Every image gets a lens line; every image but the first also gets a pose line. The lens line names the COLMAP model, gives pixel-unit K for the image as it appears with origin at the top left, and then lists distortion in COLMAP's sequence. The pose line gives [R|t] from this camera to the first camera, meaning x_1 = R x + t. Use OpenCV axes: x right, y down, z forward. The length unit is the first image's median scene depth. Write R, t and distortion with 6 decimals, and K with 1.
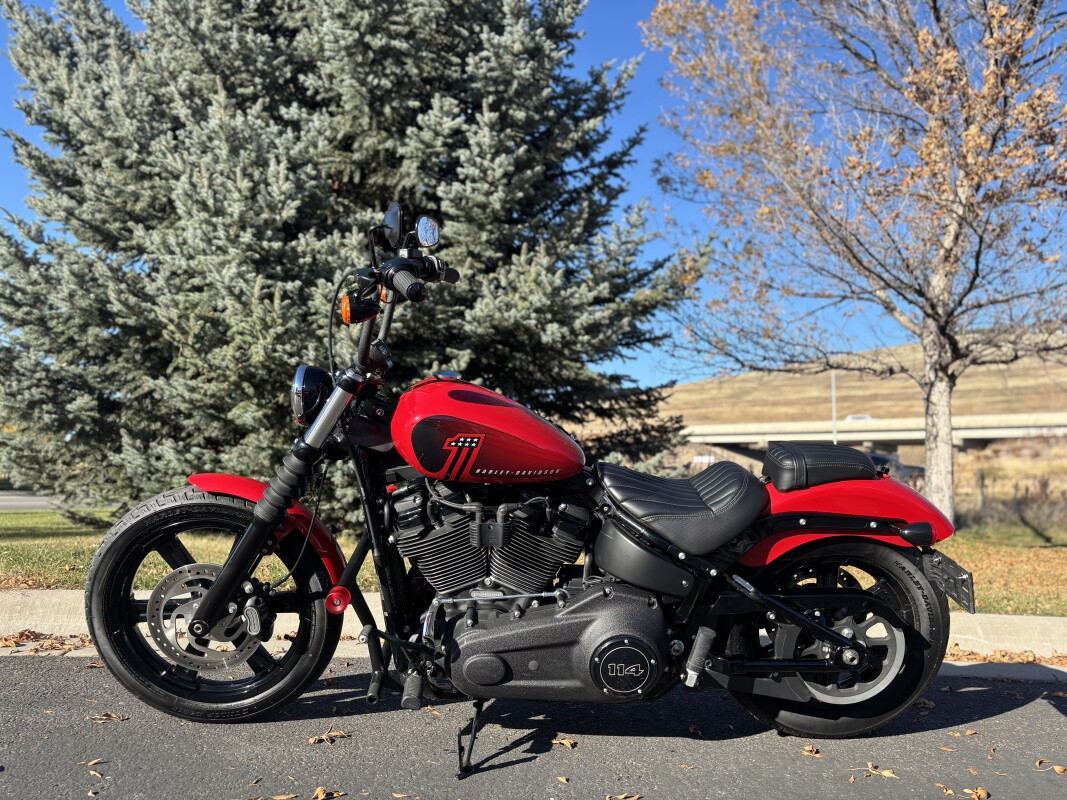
lens RADIAL K [[807.3, 0, 537.8], [0, 807.3, 419.5], [0, 0, 1]] dist [0.033920, -0.012417]
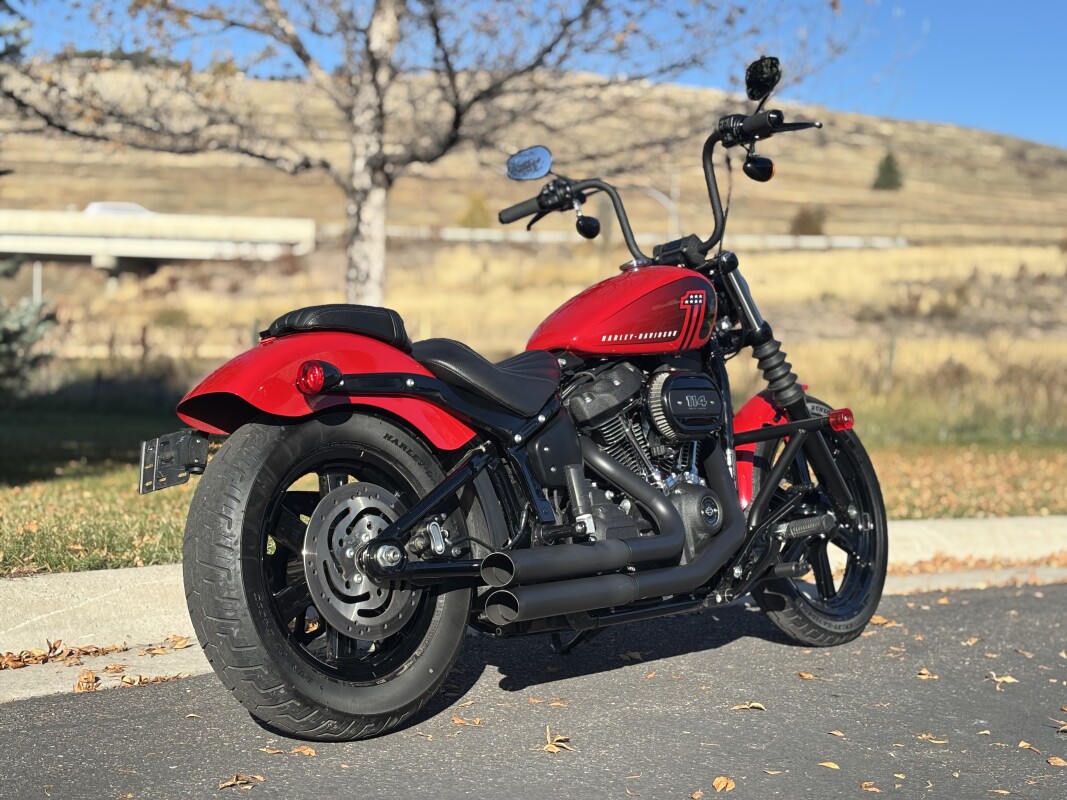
lens RADIAL K [[1620.8, 0, 522.6], [0, 1620.8, 391.3], [0, 0, 1]] dist [0.090795, 0.000000]
pose [[0.725611, -0.014193, 0.687958, -0.398965], [-0.065081, 0.993890, 0.089148, -0.014661], [-0.685020, -0.109460, 0.720254, 0.005667]]
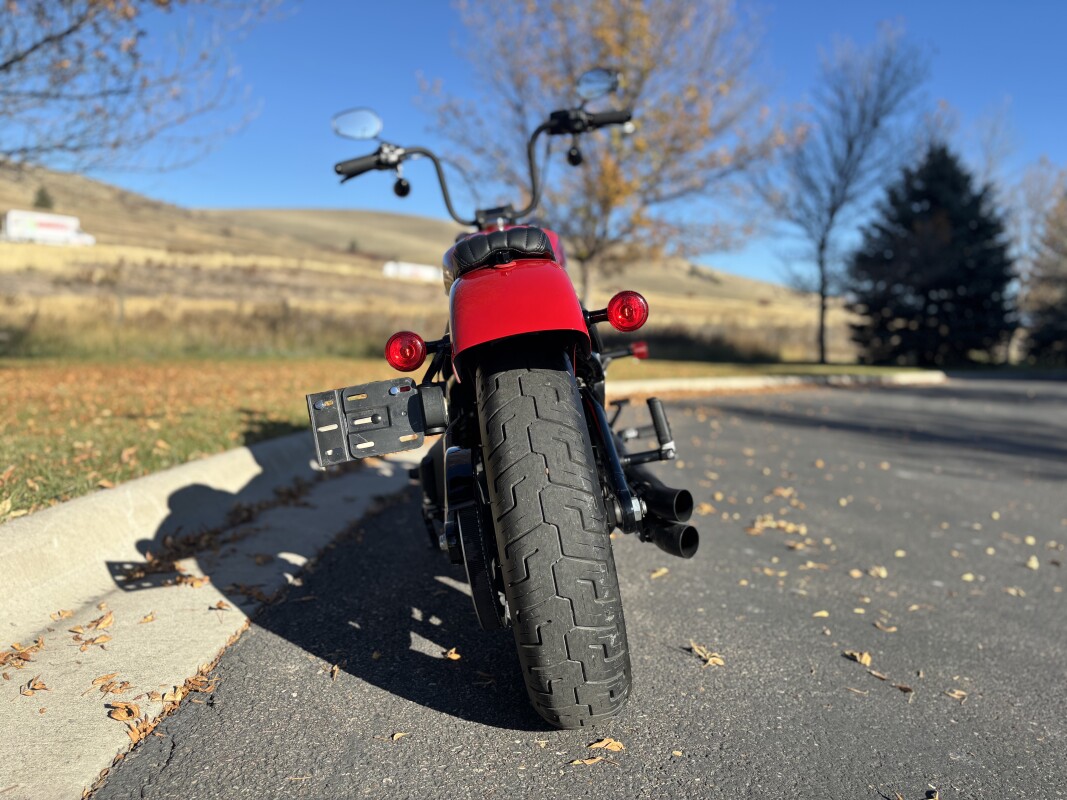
lens RADIAL K [[807.3, 0, 531.5], [0, 807.3, 401.3], [0, 0, 1]] dist [0.033920, -0.012417]
pose [[0.050951, -0.100563, 0.993625, -0.319398], [-0.115812, 0.987610, 0.105893, 0.027719], [-0.991963, -0.120469, 0.038673, 0.372263]]
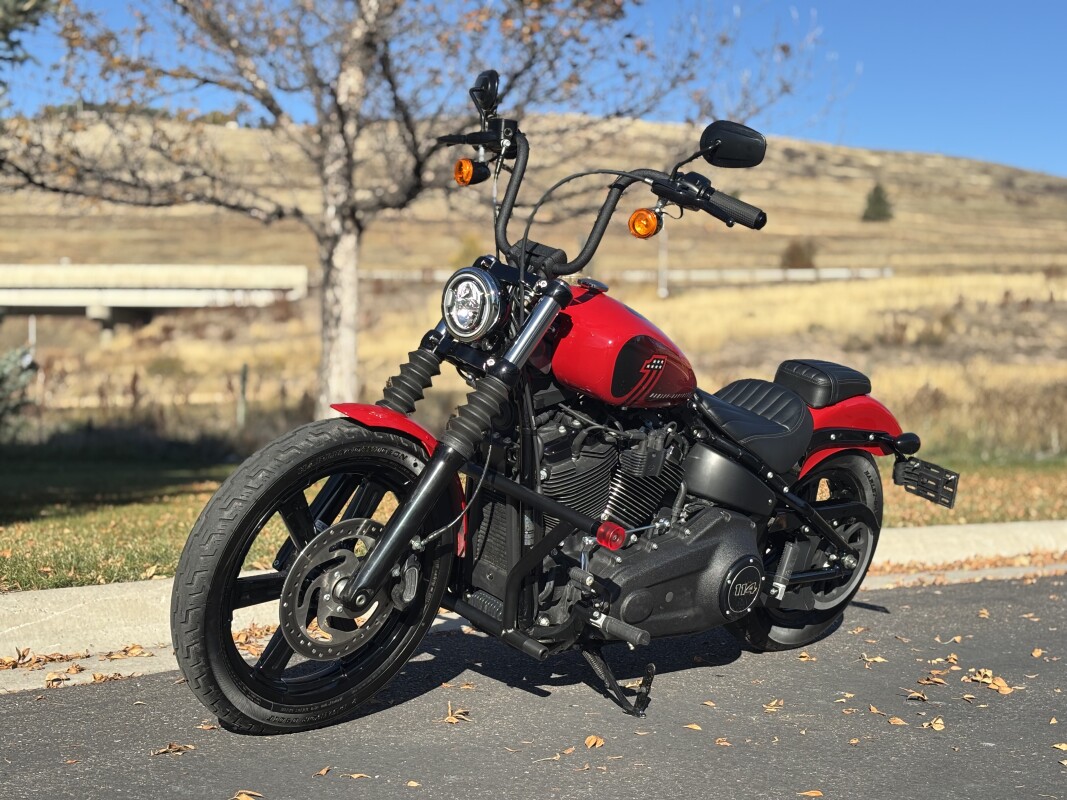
lens RADIAL K [[1620.8, 0, 540.6], [0, 1620.8, 399.6], [0, 0, 1]] dist [0.090795, 0.000000]
pose [[0.717561, -0.021057, 0.696178, -0.424173], [-0.038162, 0.996853, 0.069487, -0.016032], [-0.695450, -0.076429, 0.714499, -0.070227]]
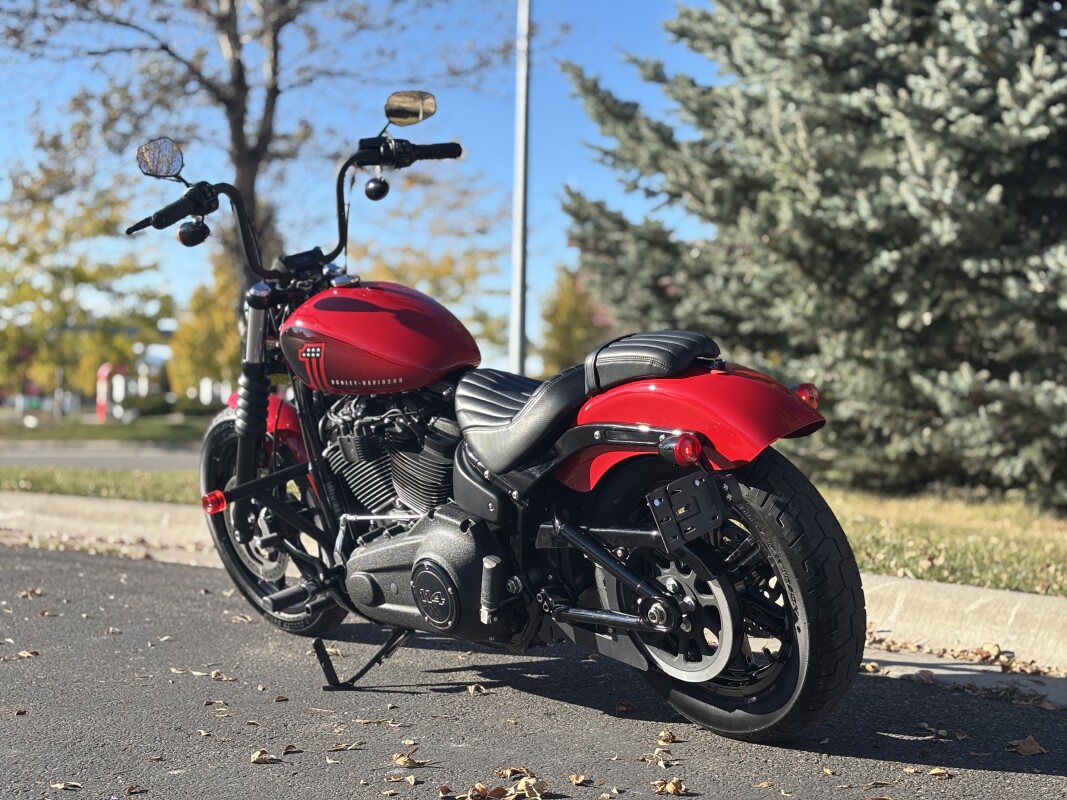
lens RADIAL K [[1620.8, 0, 536.5], [0, 1620.8, 406.9], [0, 0, 1]] dist [0.090795, 0.000000]
pose [[0.629970, -0.013713, -0.776499, 0.449674], [0.064350, 0.997328, 0.034594, 0.012122], [0.773949, -0.071761, 0.629169, -0.008766]]
